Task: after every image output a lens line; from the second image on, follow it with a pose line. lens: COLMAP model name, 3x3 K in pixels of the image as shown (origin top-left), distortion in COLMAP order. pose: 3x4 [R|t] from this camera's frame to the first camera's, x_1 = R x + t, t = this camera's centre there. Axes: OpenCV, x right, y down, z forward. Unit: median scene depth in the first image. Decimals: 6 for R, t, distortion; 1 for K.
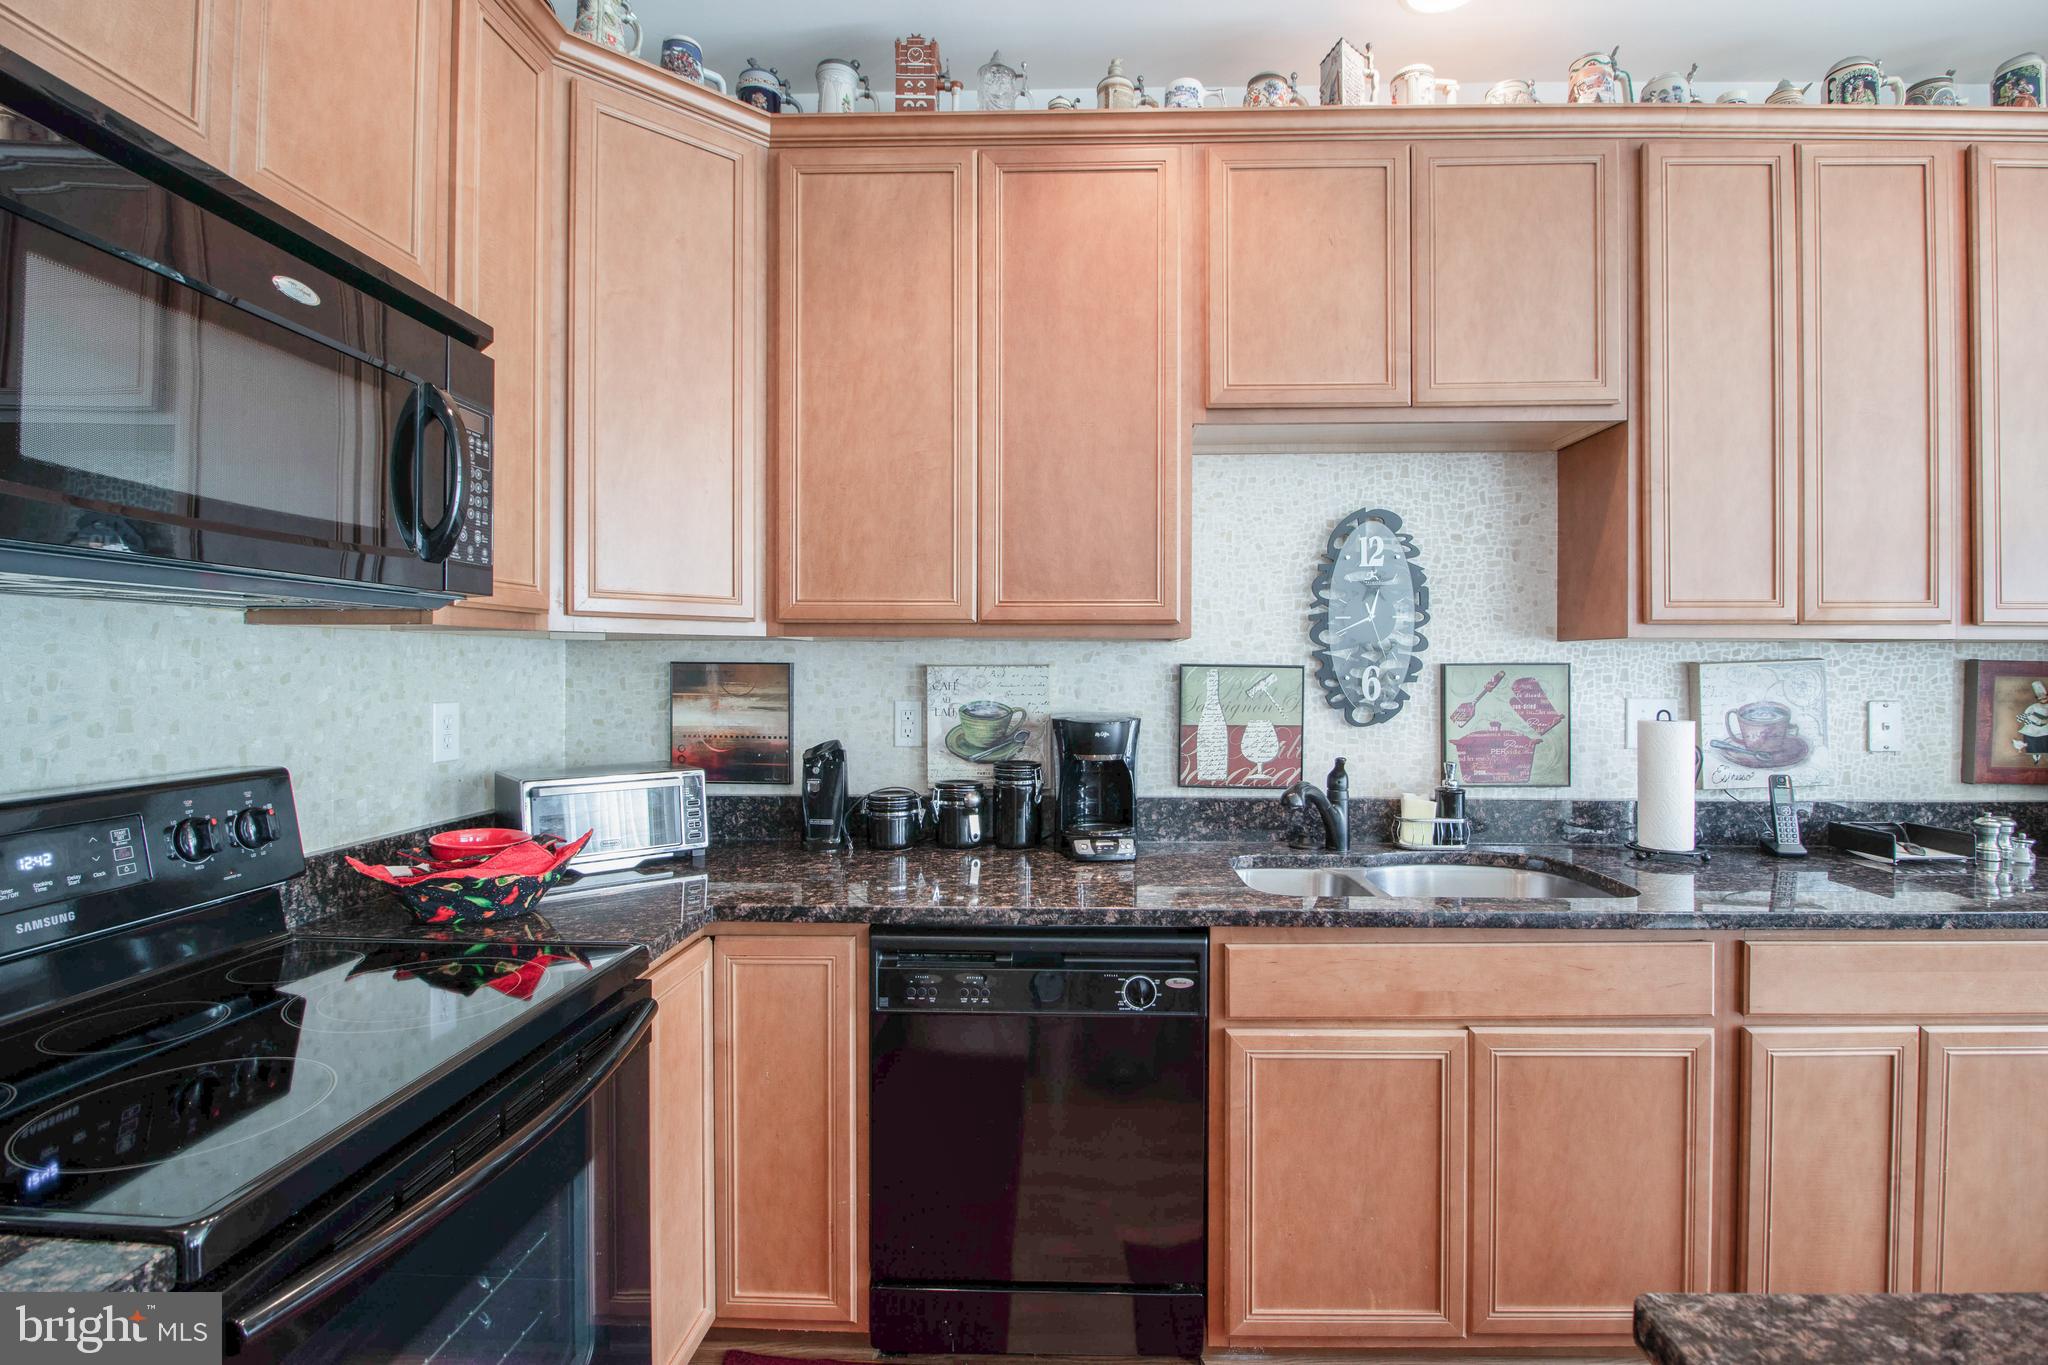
lens RADIAL K [[946.5, 0, 1035.0], [0, 946.5, 668.8], [0, 0, 1]] dist [0.000629, -0.012010]
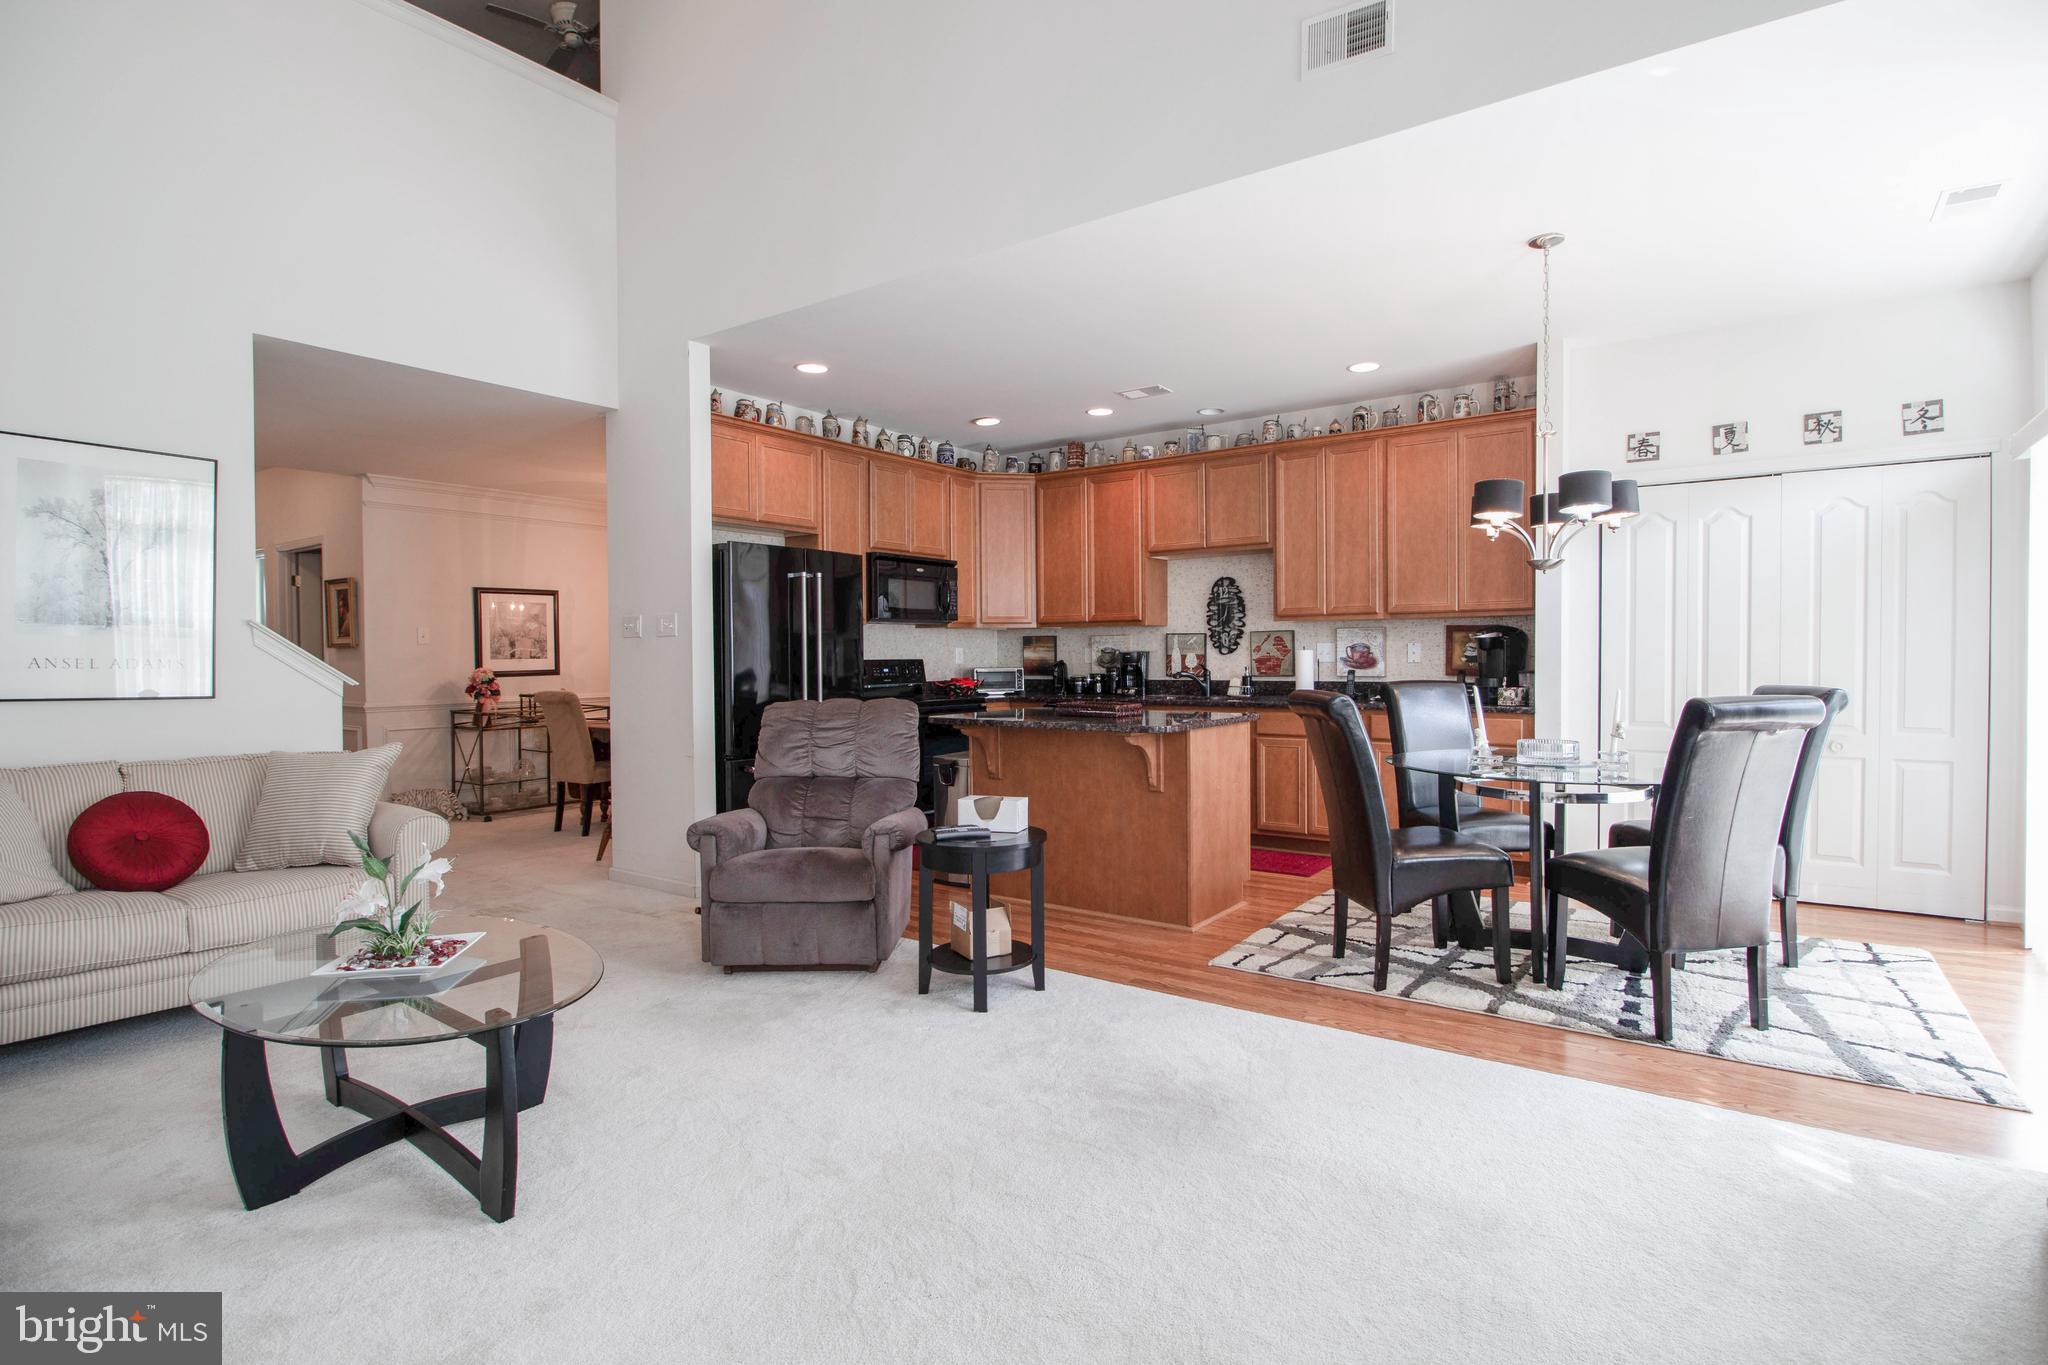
lens RADIAL K [[943.0, 0, 1056.7], [0, 943.0, 667.8], [0, 0, 1]] dist [0.001119, -0.014472]
pose [[0.843922, -0.000876, -0.536466, 1.453317], [0.008534, 0.999894, 0.011793, 0.063976], [0.536399, -0.014531, 0.843840, -1.652910]]
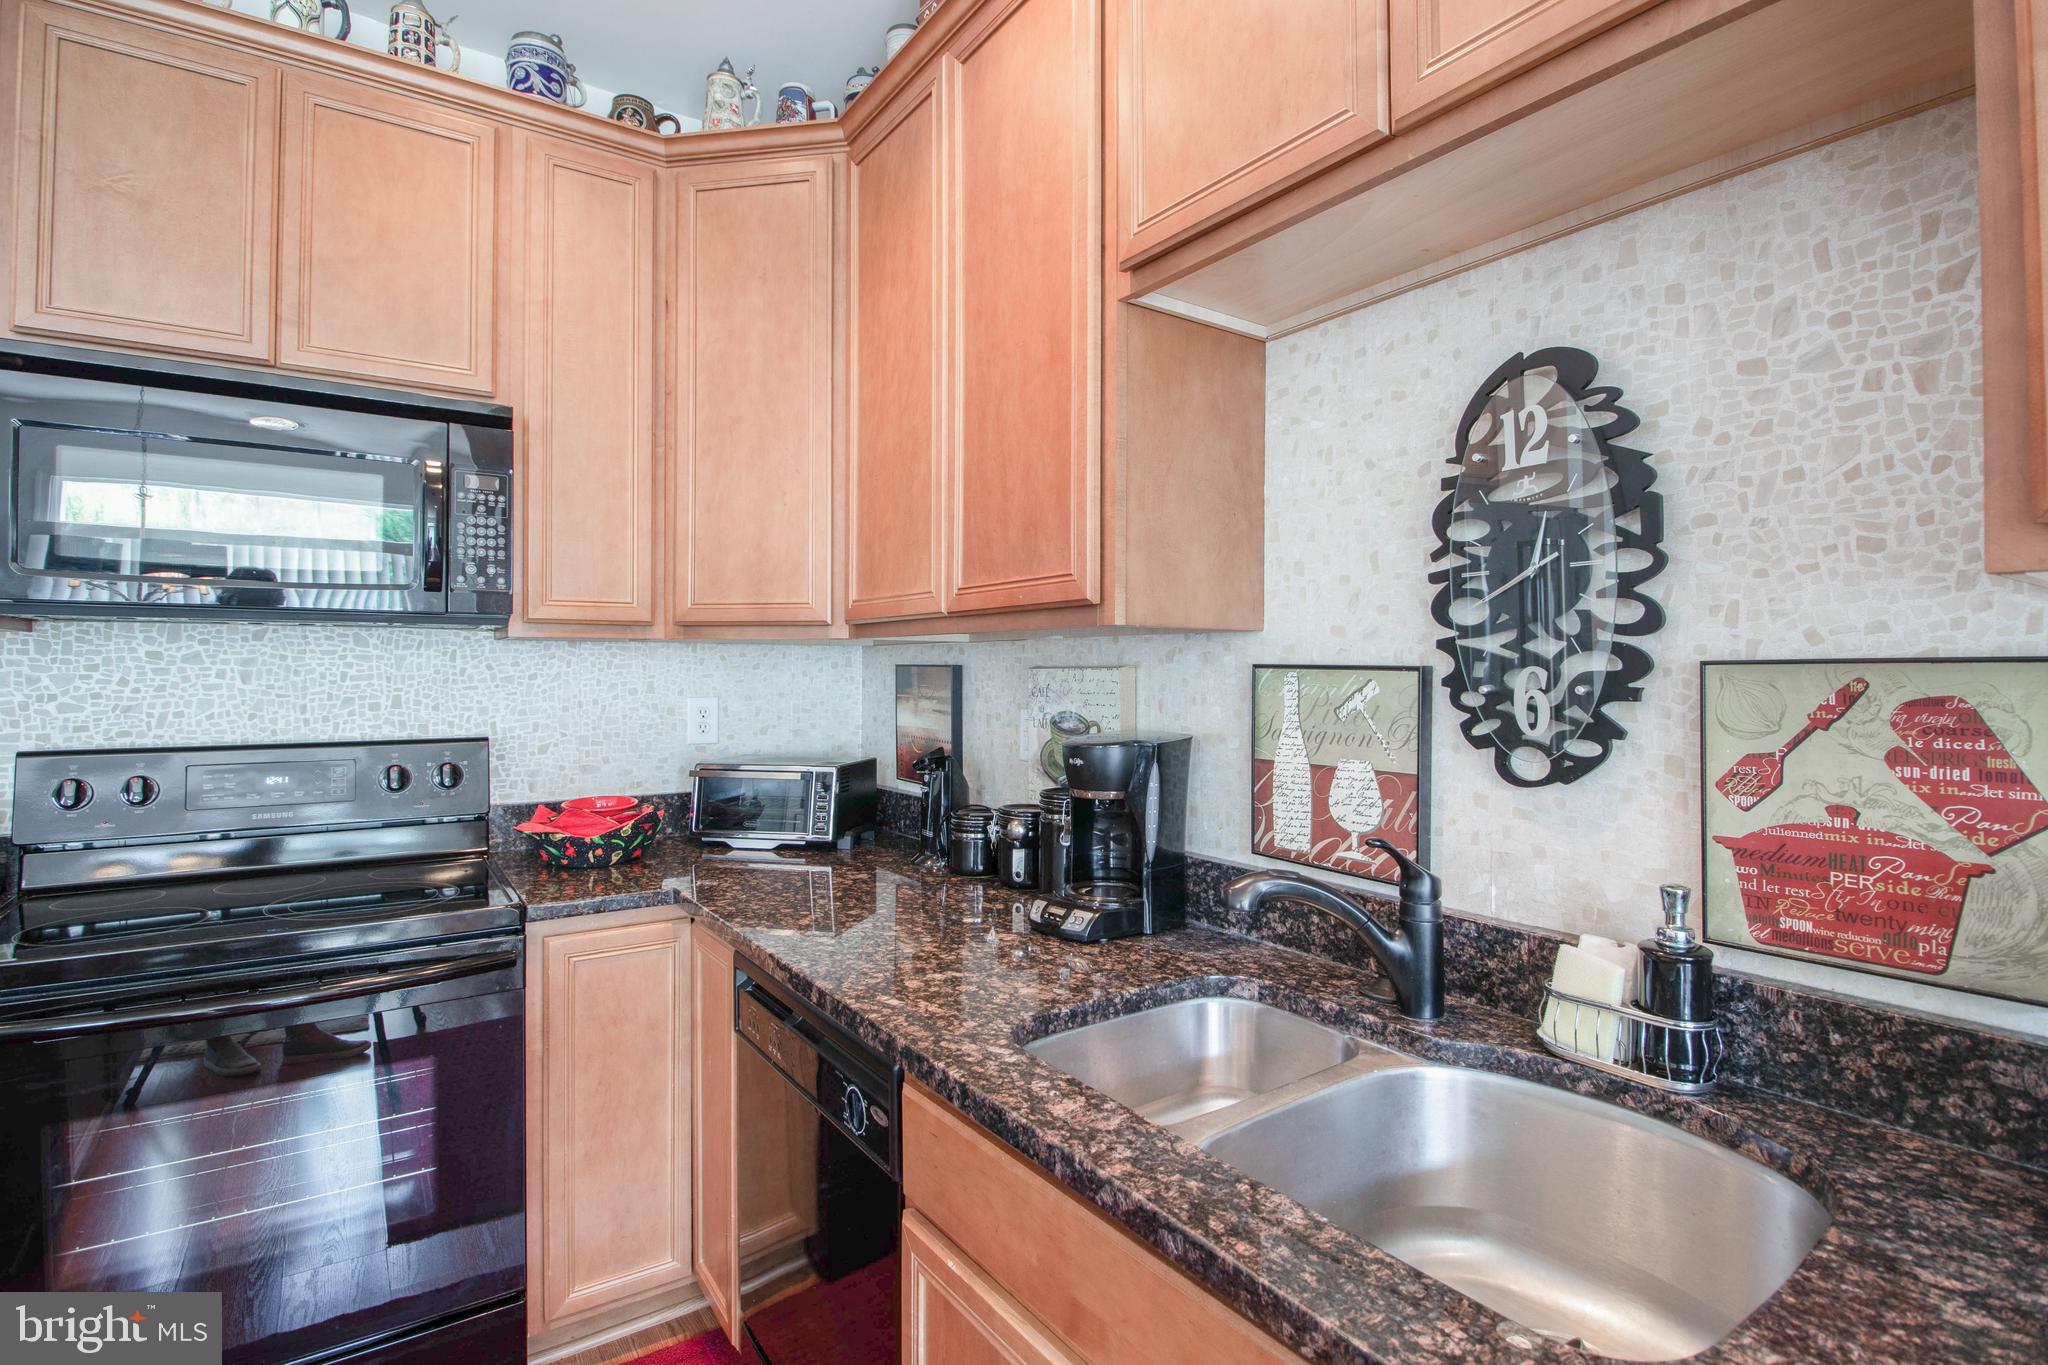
lens RADIAL K [[966.8, 0, 1062.4], [0, 966.8, 669.5], [0, 0, 1]] dist [0.003101, -0.015476]
pose [[0.625527, -0.000556, -0.780202, 0.605758], [-0.003556, 0.999987, -0.003564, 0.001163], [0.780194, 0.005004, 0.625517, 0.494715]]
